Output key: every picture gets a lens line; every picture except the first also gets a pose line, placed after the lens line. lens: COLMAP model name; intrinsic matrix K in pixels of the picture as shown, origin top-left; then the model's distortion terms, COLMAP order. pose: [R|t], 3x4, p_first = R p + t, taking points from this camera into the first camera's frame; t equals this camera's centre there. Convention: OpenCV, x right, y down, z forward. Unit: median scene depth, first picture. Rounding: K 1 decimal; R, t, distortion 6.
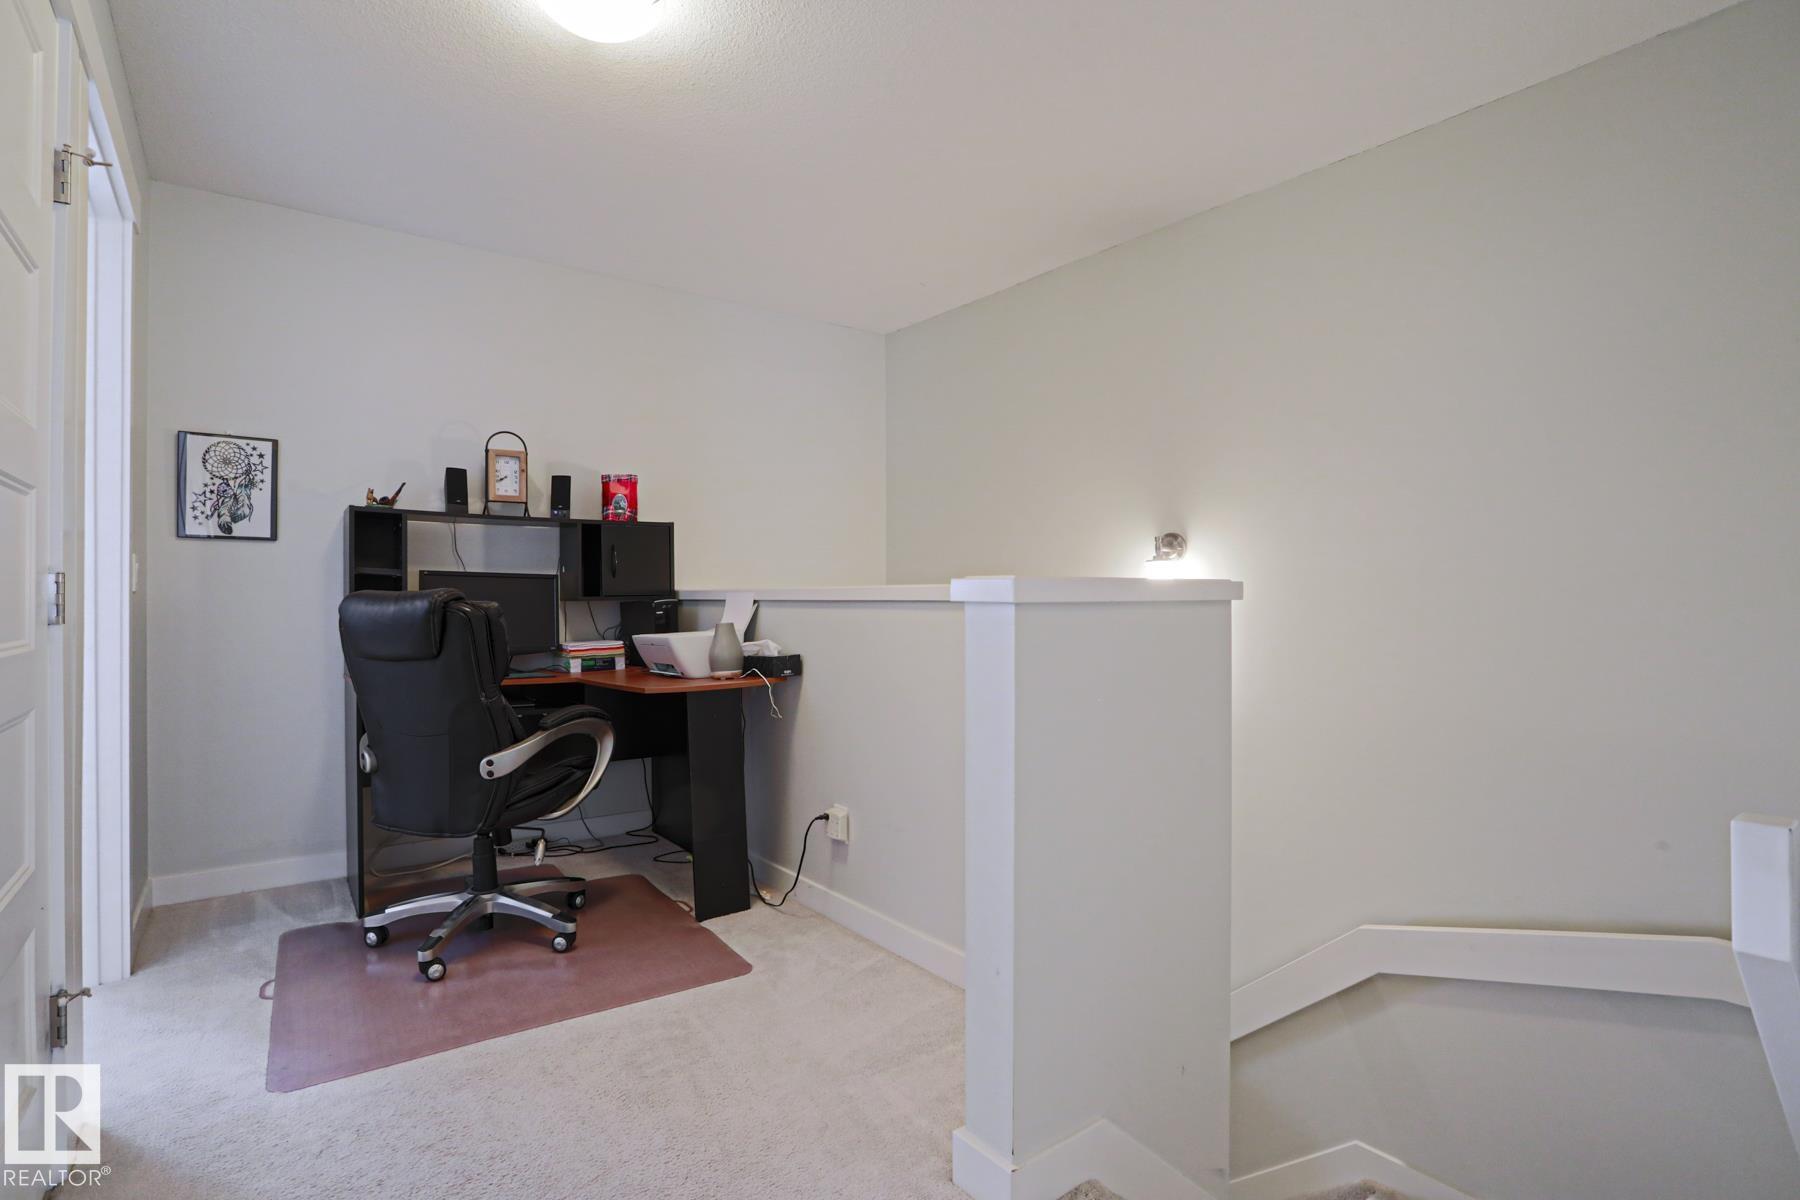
lens RADIAL K [[874.6, 0, 895.0], [0, 874.6, 597.6], [0, 0, 1]] dist [-0.074233, 0.030671]
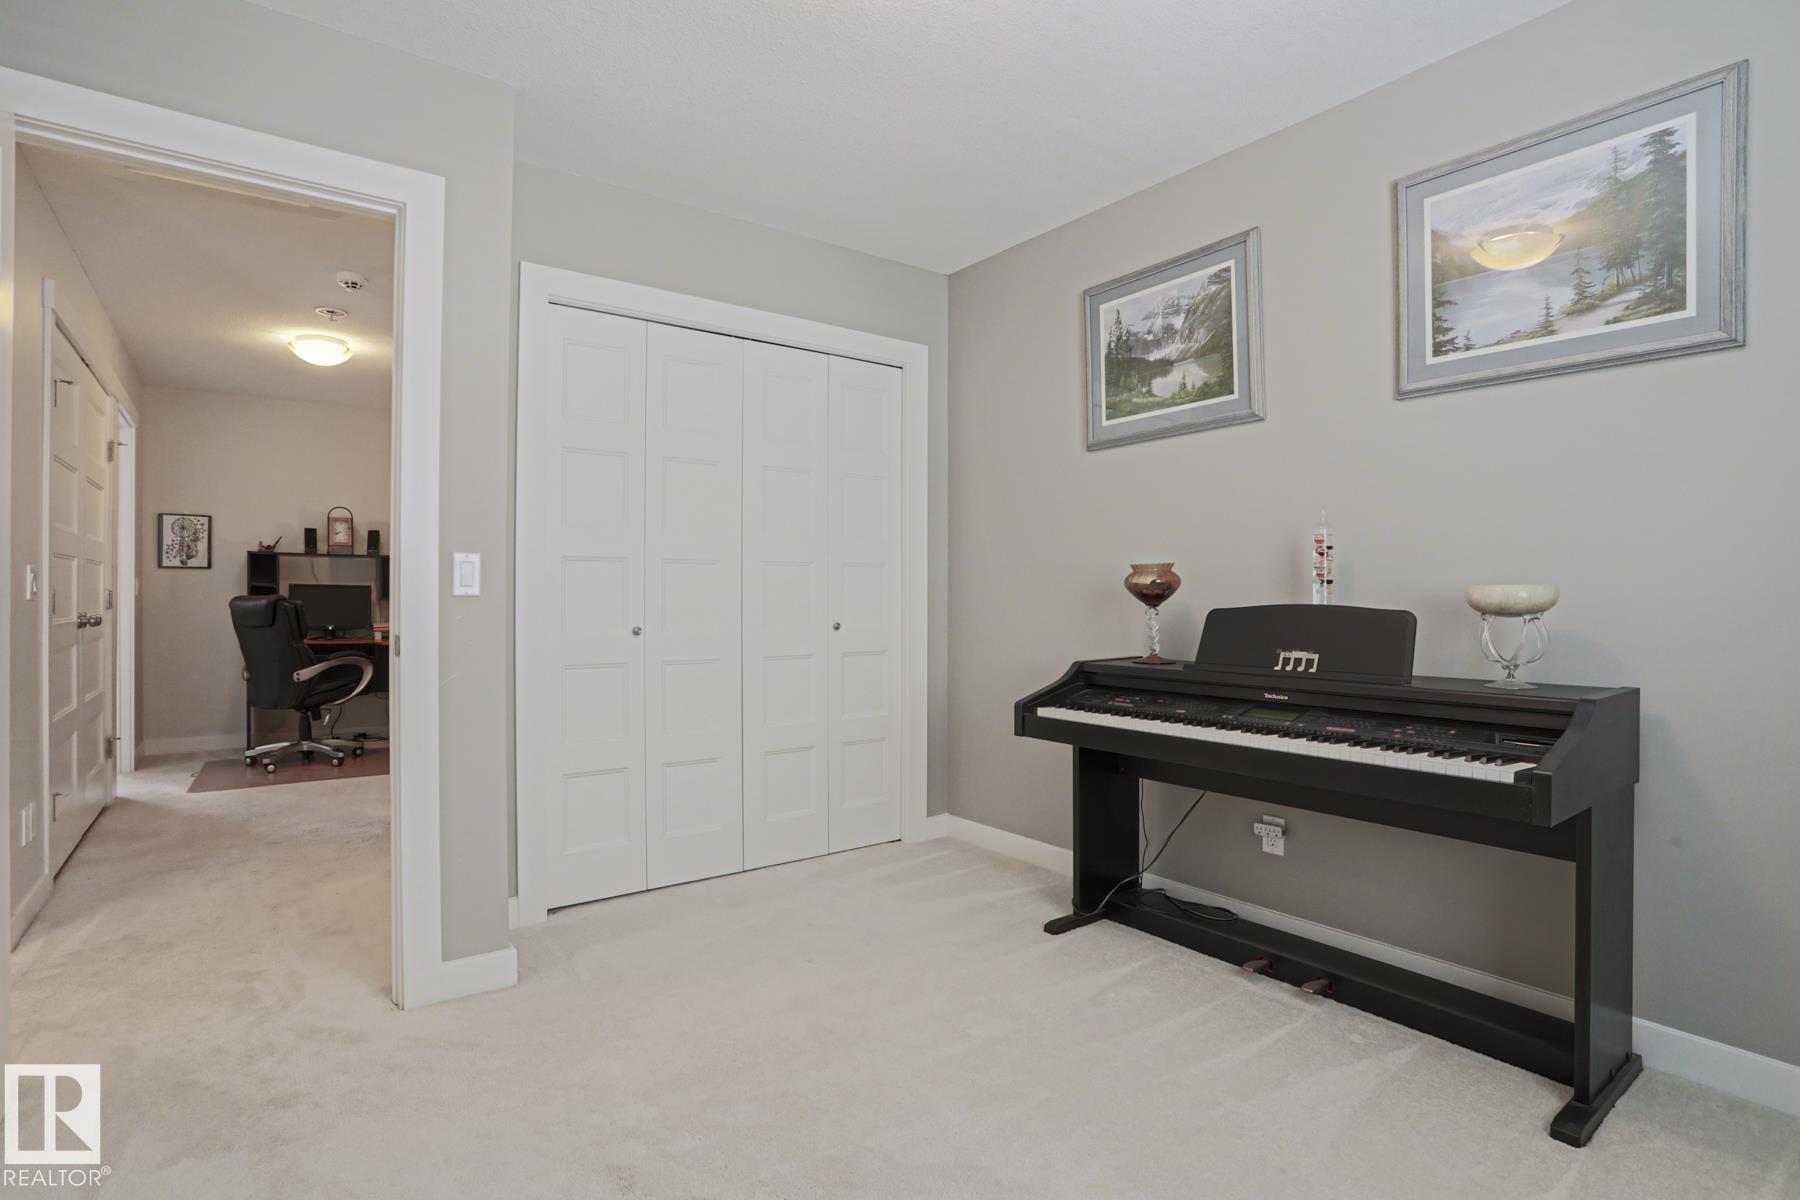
lens RADIAL K [[874.6, 0, 895.0], [0, 874.6, 597.6], [0, 0, 1]] dist [-0.074233, 0.030671]
pose [[0.999997, 0.001075, -0.002207, 0.834685], [-0.001073, 0.999999, 0.000958, -0.005254], [0.002208, -0.000956, 0.999997, -0.918164]]
